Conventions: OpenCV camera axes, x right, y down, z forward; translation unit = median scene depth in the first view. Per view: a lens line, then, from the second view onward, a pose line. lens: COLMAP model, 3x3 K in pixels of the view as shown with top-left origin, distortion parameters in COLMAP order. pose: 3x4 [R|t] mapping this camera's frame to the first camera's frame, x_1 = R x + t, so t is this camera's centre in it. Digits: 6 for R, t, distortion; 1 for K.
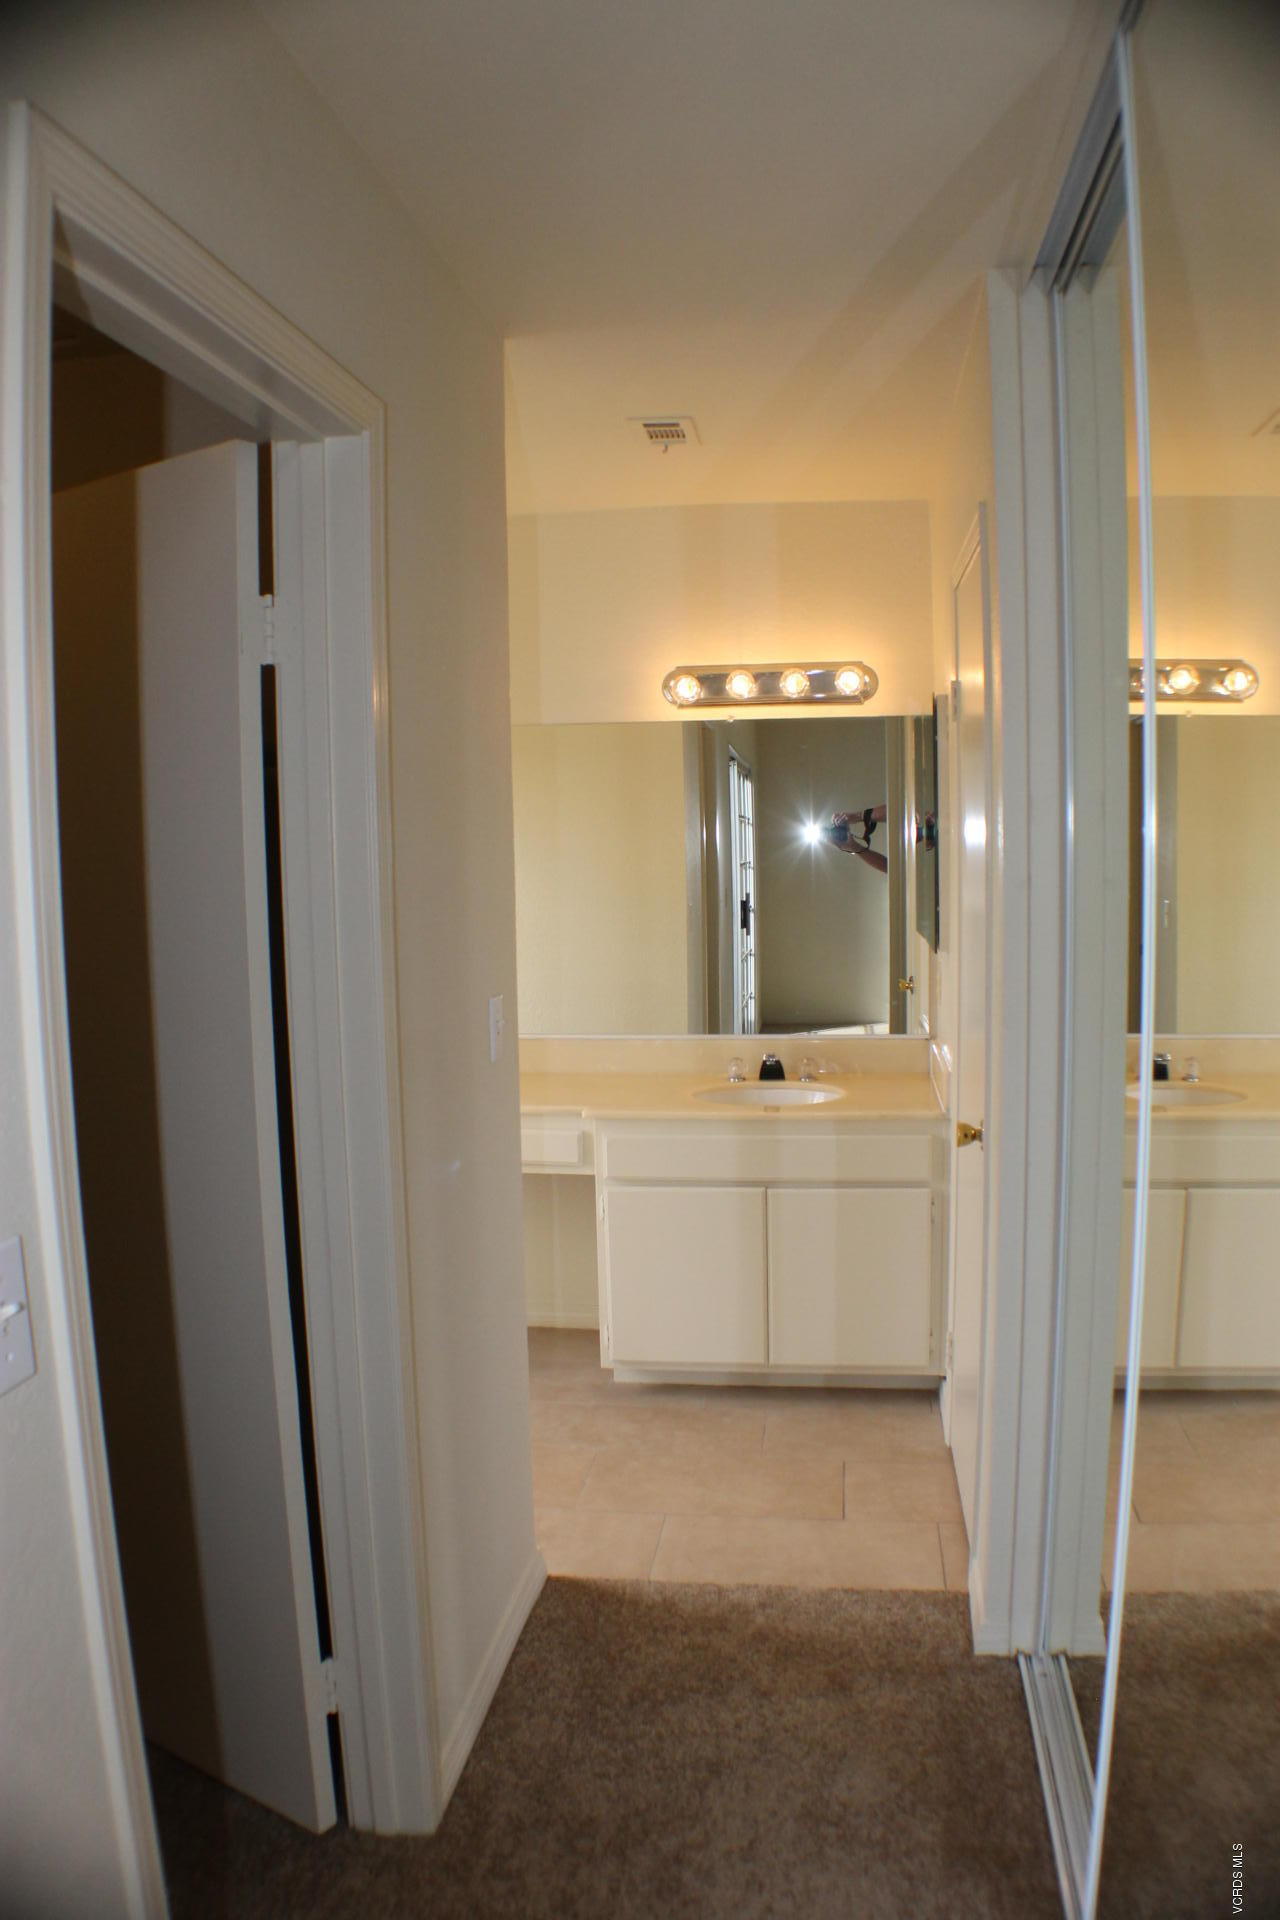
lens RADIAL K [[1428.0, 0, 640.0], [0, 1428.0, 960.0], [0, 0, 1]] dist [-0.204979, 0.071209]
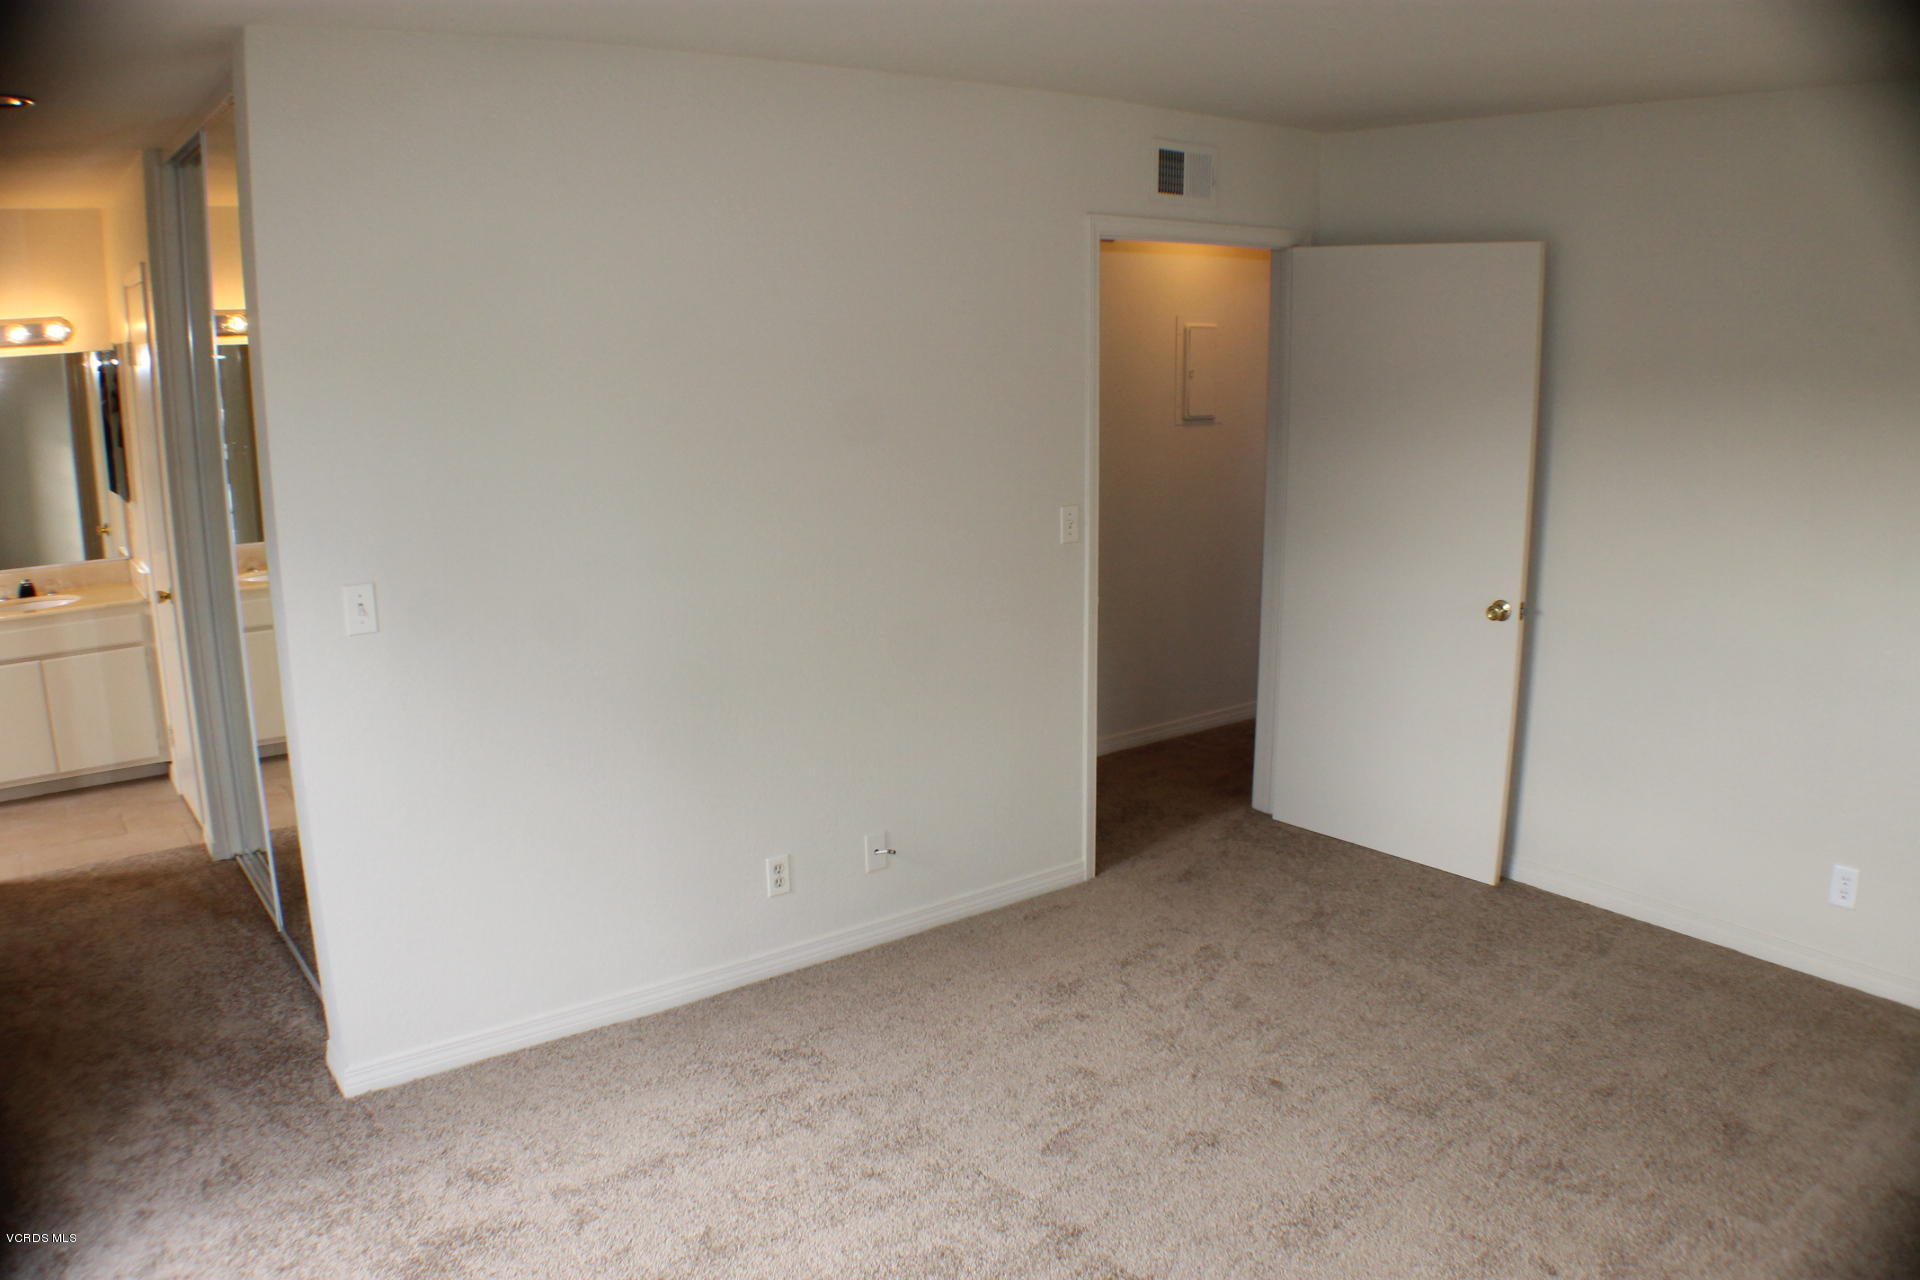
lens RADIAL K [[1428.0, 0, 952.0], [0, 1428.0, 648.7], [0, 0, 1]] dist [-0.204979, 0.071209]
pose [[0.710664, -0.141346, 0.689187, -0.195183], [0.061923, 0.988375, 0.138855, 0.007862], [-0.700801, -0.056003, 0.711155, -0.757206]]
